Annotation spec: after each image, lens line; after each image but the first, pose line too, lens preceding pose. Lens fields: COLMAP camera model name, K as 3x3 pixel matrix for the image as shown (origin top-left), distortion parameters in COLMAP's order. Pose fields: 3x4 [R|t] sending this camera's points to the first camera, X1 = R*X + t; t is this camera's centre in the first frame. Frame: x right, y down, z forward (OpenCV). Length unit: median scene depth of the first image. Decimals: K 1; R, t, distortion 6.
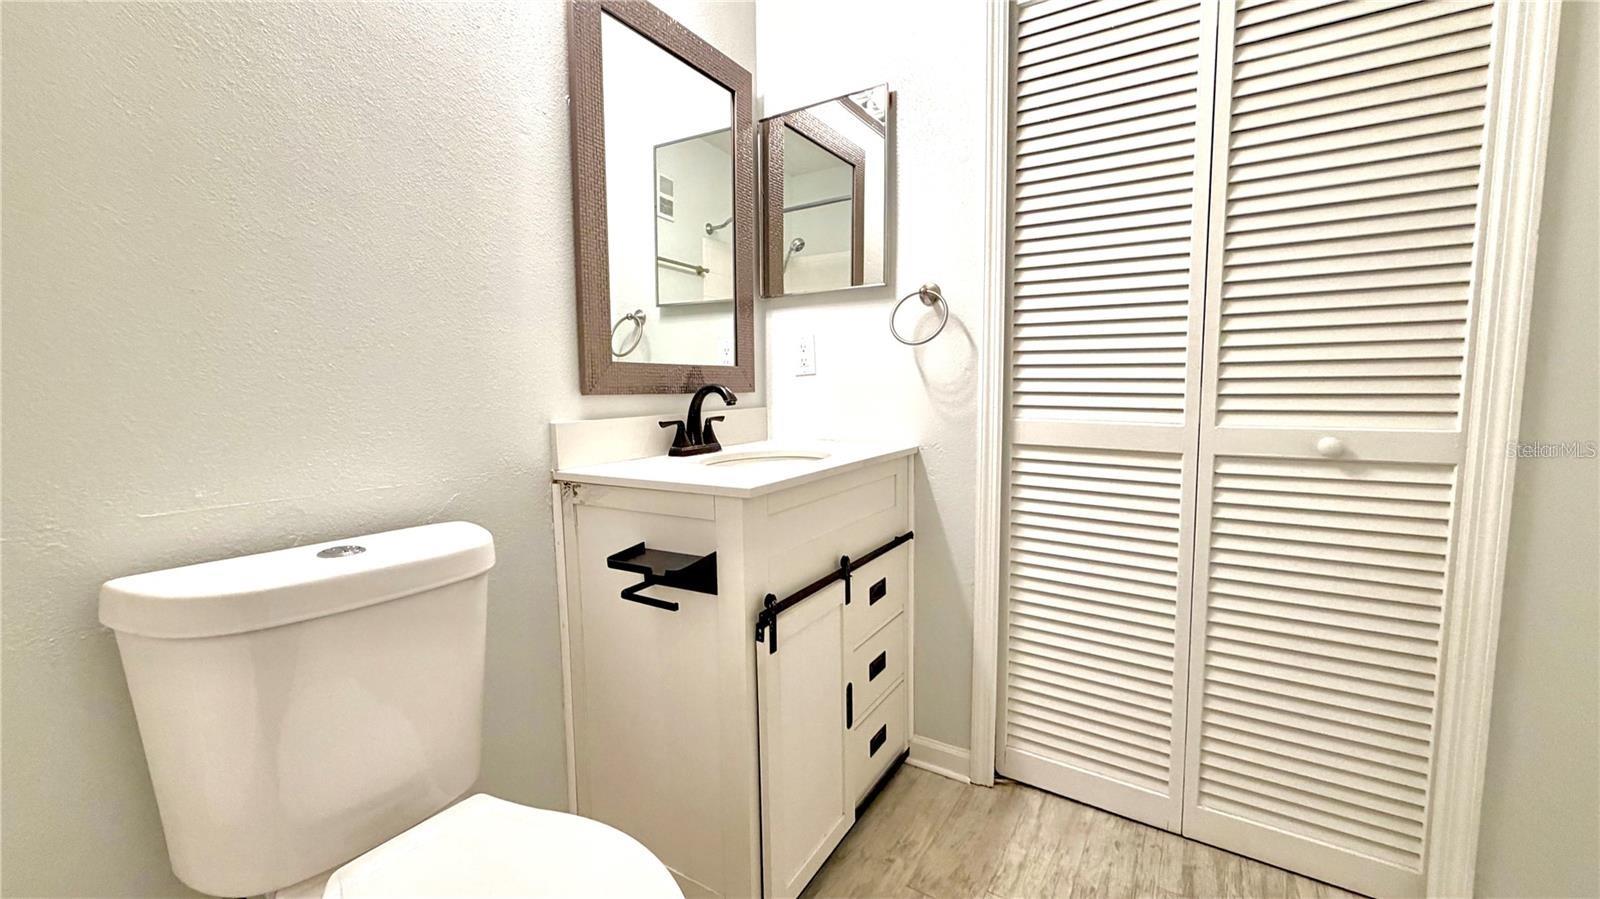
lens RADIAL K [[641.6, 0, 789.9], [0, 641.6, 444.6], [0, 0, 1]] dist [-0.006263, 0.001501]
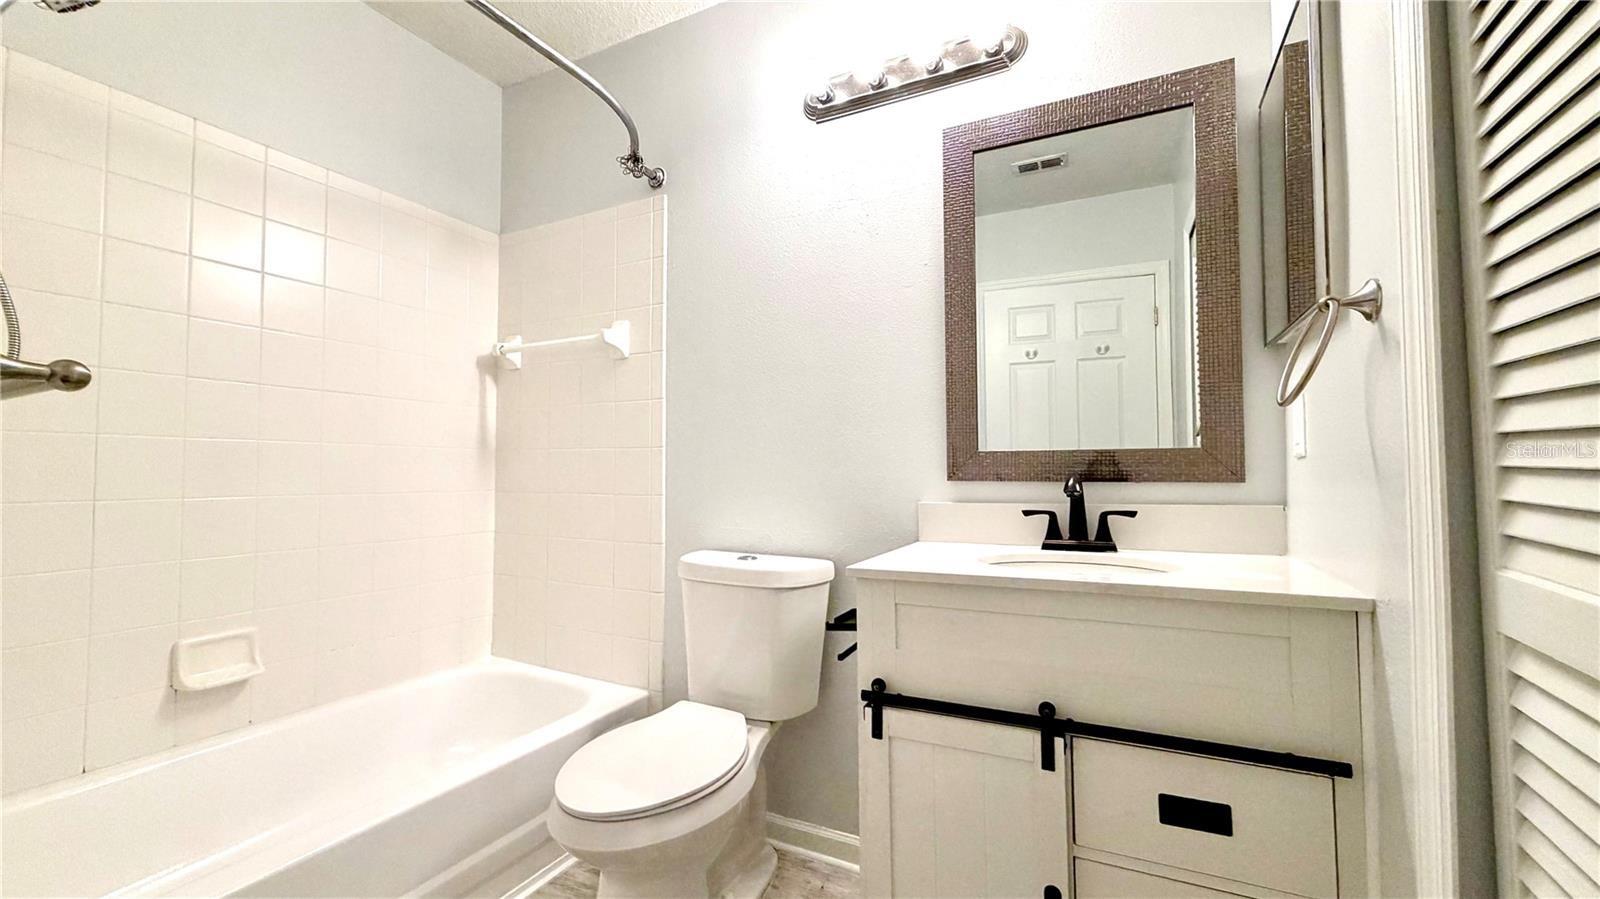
lens RADIAL K [[641.6, 0, 800.7], [0, 641.6, 449.5], [0, 0, 1]] dist [-0.006263, 0.001501]
pose [[0.101933, -0.023013, -0.994525, 0.719314], [-0.089952, 0.995424, -0.032253, -0.064050], [0.990716, 0.092747, 0.099397, 0.541443]]
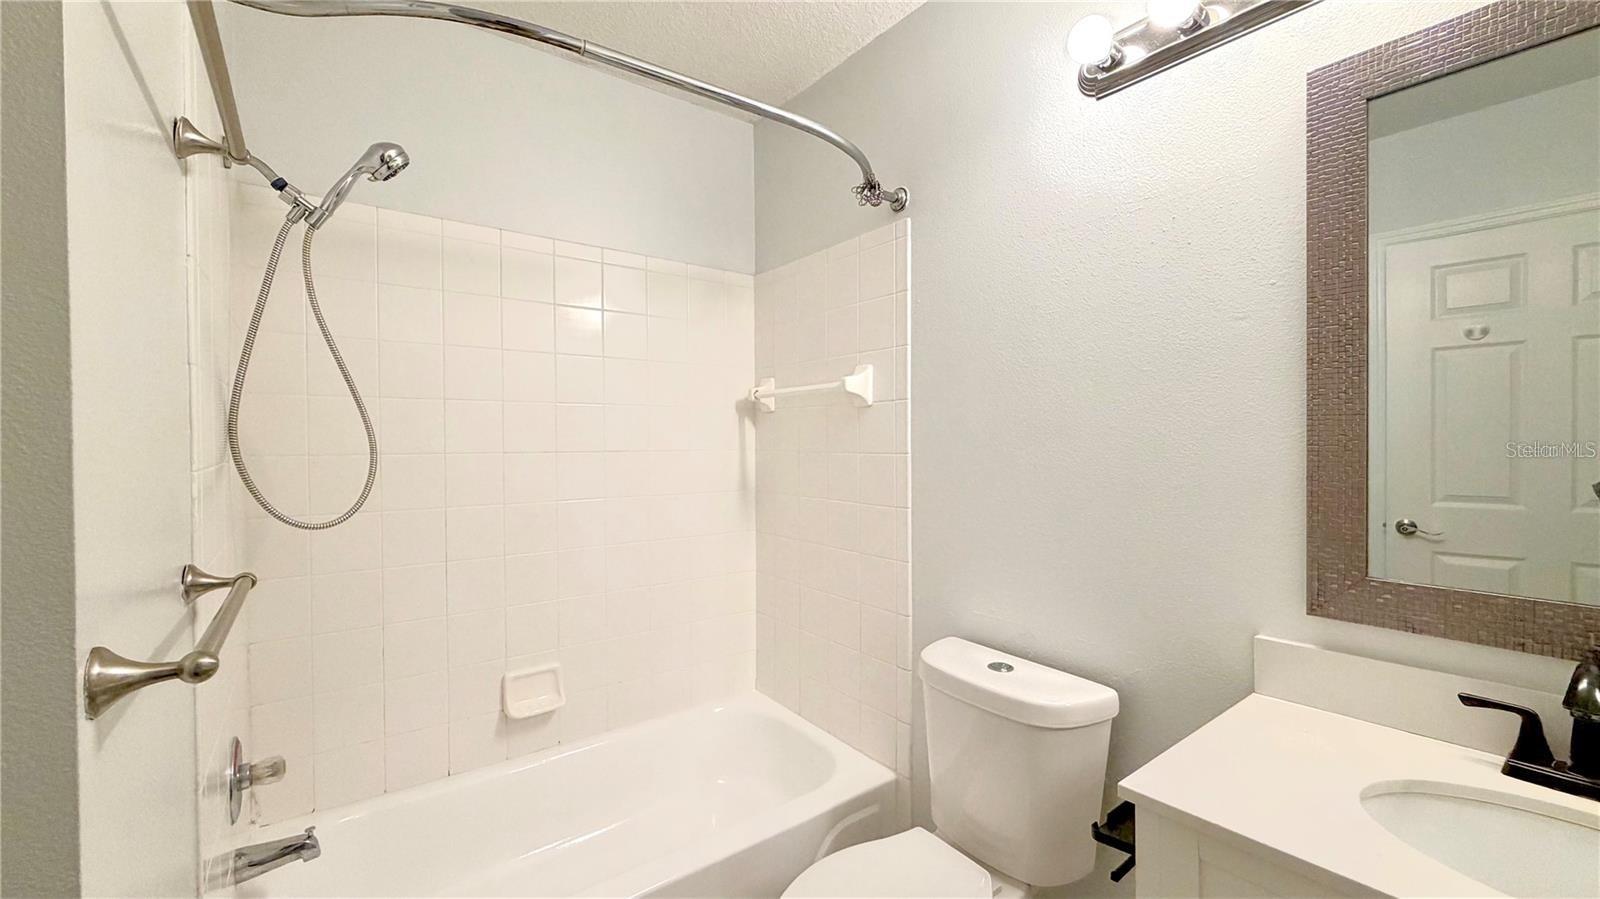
lens RADIAL K [[641.6, 0, 794.5], [0, 641.6, 450.4], [0, 0, 1]] dist [-0.006263, 0.001501]
pose [[-0.352680, 0.029020, -0.935294, 0.543417], [-0.074596, 0.995466, 0.059015, -0.242811], [0.932766, 0.090582, -0.348917, 0.593669]]
